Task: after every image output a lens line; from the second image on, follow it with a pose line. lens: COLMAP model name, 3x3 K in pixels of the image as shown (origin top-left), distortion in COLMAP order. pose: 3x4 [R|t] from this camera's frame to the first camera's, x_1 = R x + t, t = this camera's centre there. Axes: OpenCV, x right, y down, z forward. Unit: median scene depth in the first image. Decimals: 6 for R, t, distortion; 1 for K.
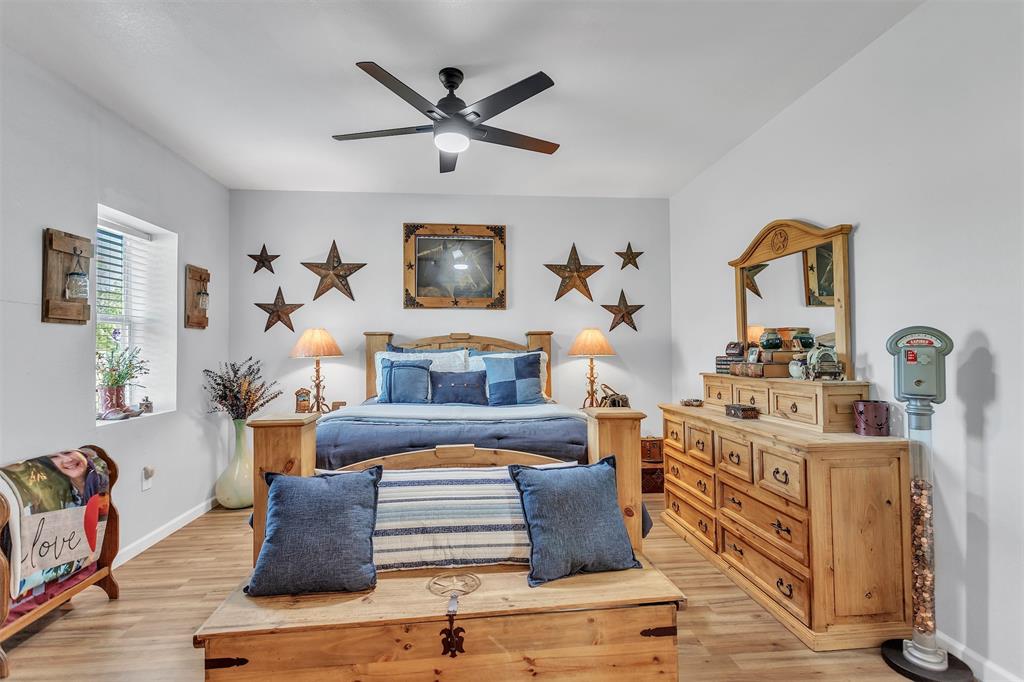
lens RADIAL K [[490.3, 0, 512.0], [0, 490.3, 341.0], [0, 0, 1]] dist [0.003268, 0.000306]
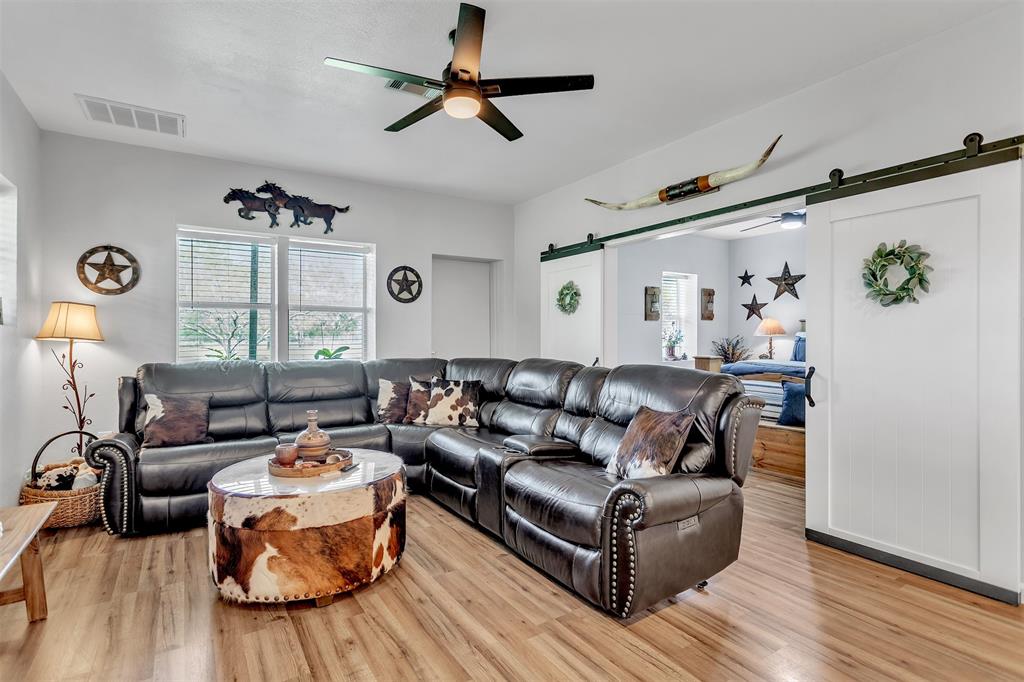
lens RADIAL K [[494.6, 0, 506.5], [0, 494.6, 338.7], [0, 0, 1]] dist [-0.001497, 0.000372]
pose [[0.458302, 0.013991, -0.888686, 0.804125], [0.015109, 0.999609, 0.023529, -0.010796], [0.888668, -0.024210, 0.457911, -0.668732]]
